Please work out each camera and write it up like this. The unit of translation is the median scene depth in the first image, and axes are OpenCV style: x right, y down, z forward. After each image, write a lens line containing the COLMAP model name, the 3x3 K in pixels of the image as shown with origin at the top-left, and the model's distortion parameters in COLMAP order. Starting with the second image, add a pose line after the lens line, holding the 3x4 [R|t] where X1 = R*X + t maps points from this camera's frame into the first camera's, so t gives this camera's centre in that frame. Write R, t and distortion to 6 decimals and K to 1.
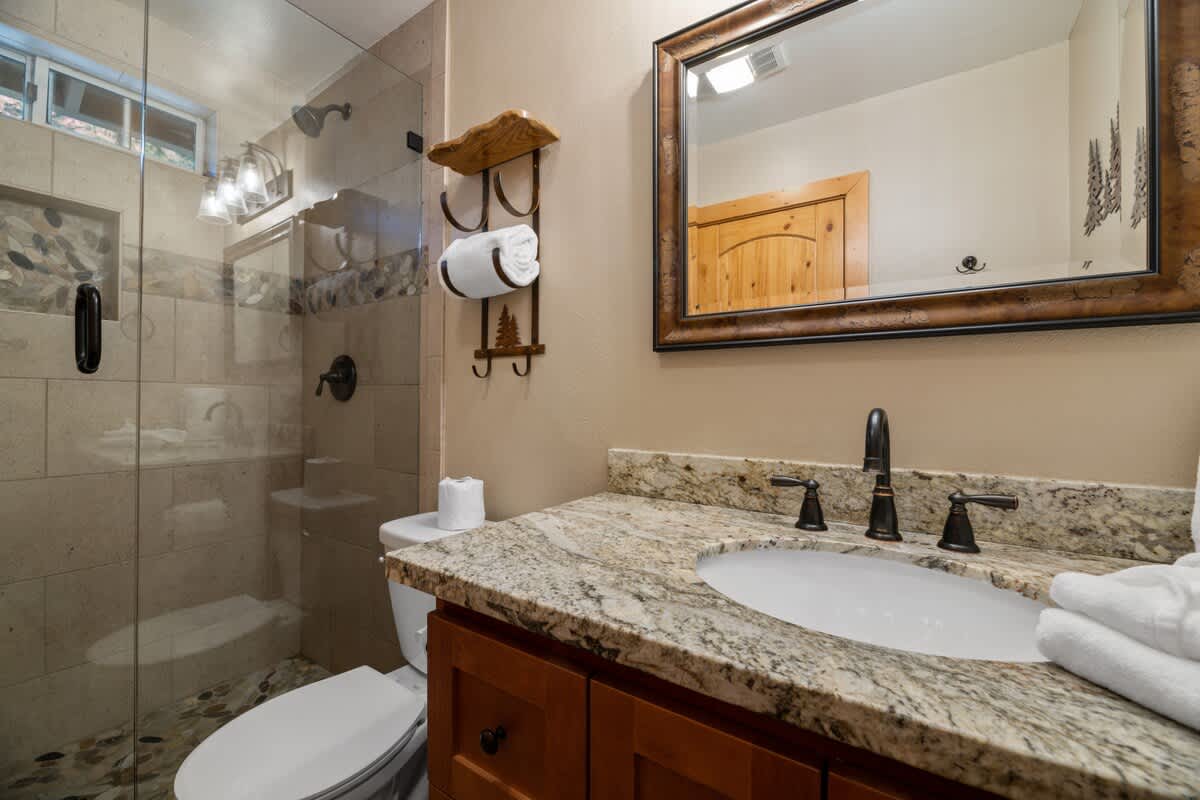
lens RADIAL K [[490.5, 0, 601.2], [0, 490.5, 399.1], [0, 0, 1]] dist [-0.007017, 0.000224]
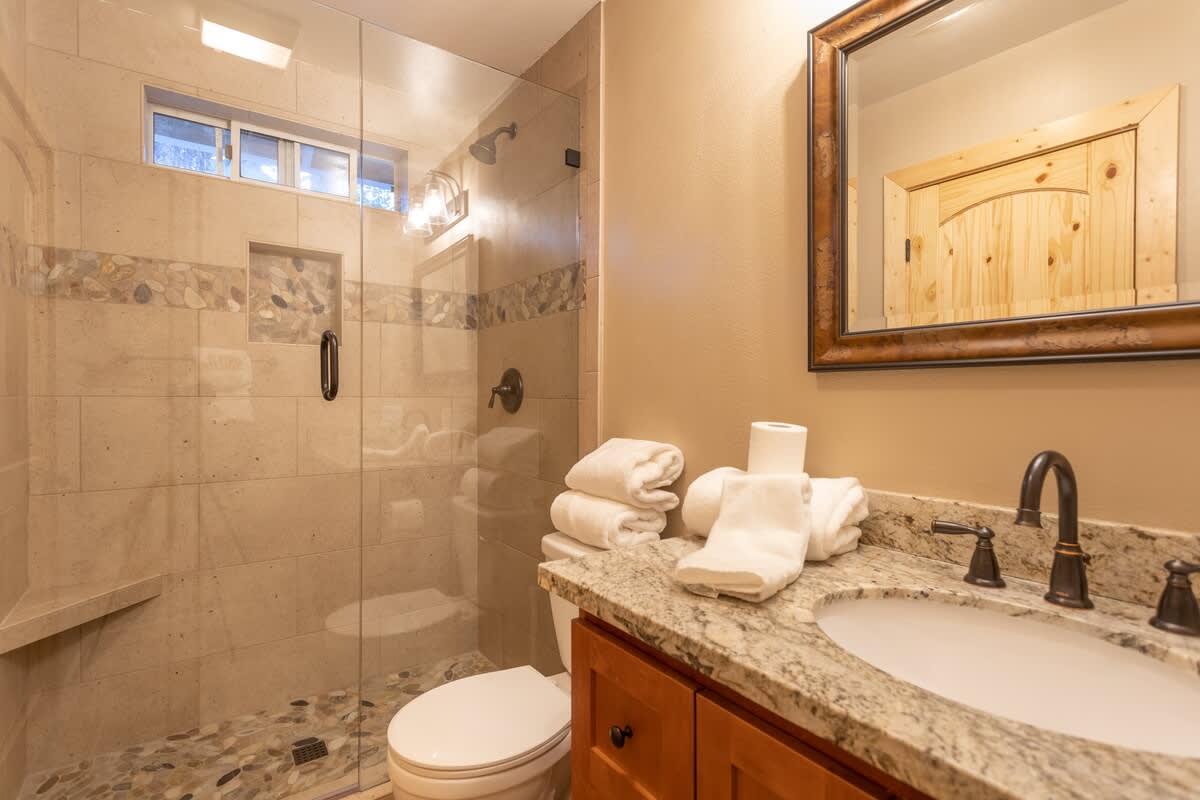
lens RADIAL K [[589.1, 0, 589.9], [0, 589.1, 397.4], [0, 0, 1]] dist [0.005373, 0.004351]
pose [[0.934332, -0.002417, -0.356395, 0.132180], [0.005983, 0.999942, 0.008904, -0.069826], [0.356353, -0.010451, 0.934293, -0.198875]]
